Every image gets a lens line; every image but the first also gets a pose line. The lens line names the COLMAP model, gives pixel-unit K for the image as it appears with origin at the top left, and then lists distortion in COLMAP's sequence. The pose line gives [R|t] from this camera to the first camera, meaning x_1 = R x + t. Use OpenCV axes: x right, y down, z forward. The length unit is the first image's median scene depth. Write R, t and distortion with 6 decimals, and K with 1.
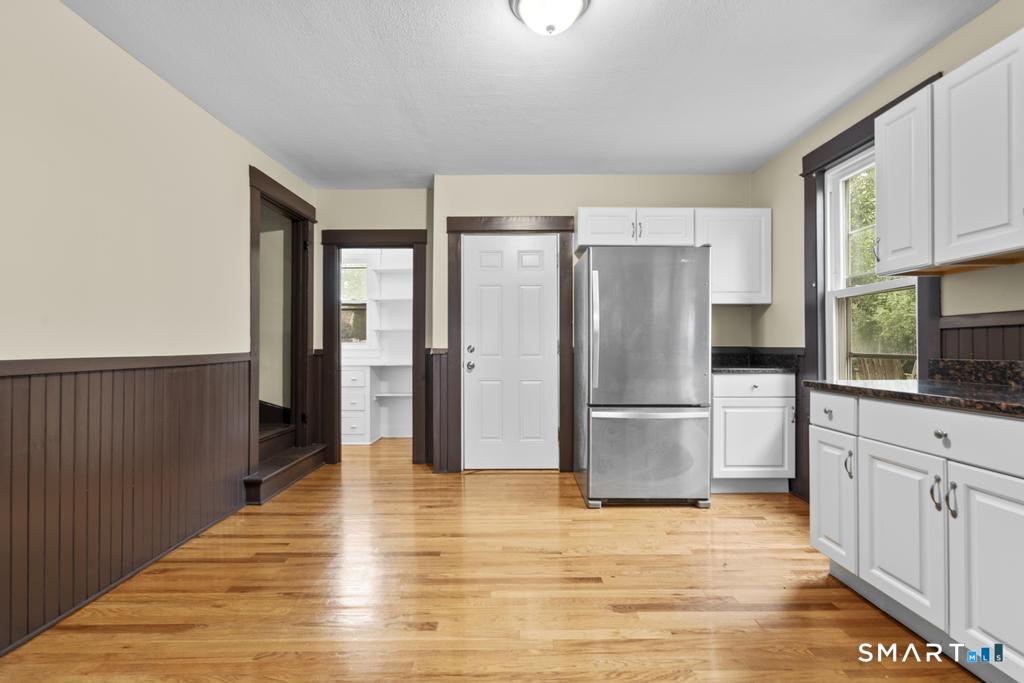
lens RADIAL K [[458.9, 0, 511.3], [0, 458.9, 342.1], [0, 0, 1]] dist [-0.000331, 0.000338]
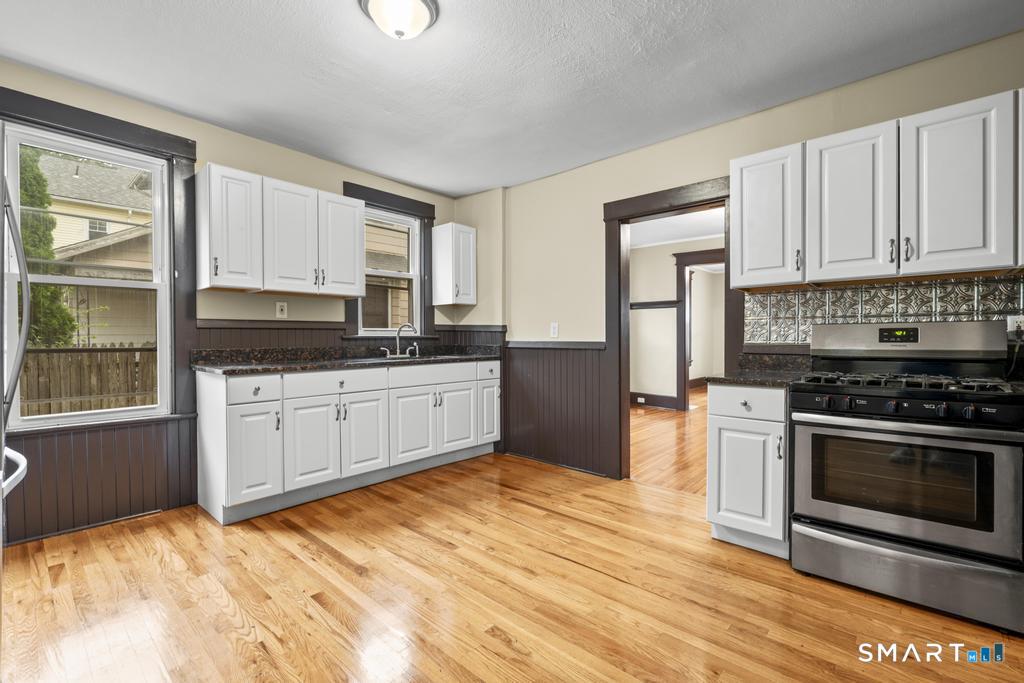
lens RADIAL K [[458.9, 0, 508.4], [0, 458.9, 341.9], [0, 0, 1]] dist [-0.000331, 0.000338]
pose [[-0.740670, -0.001879, 0.671866, -0.789771], [0.000004, 0.999996, 0.002801, 0.010588], [-0.671869, 0.002078, -0.740667, 1.586364]]
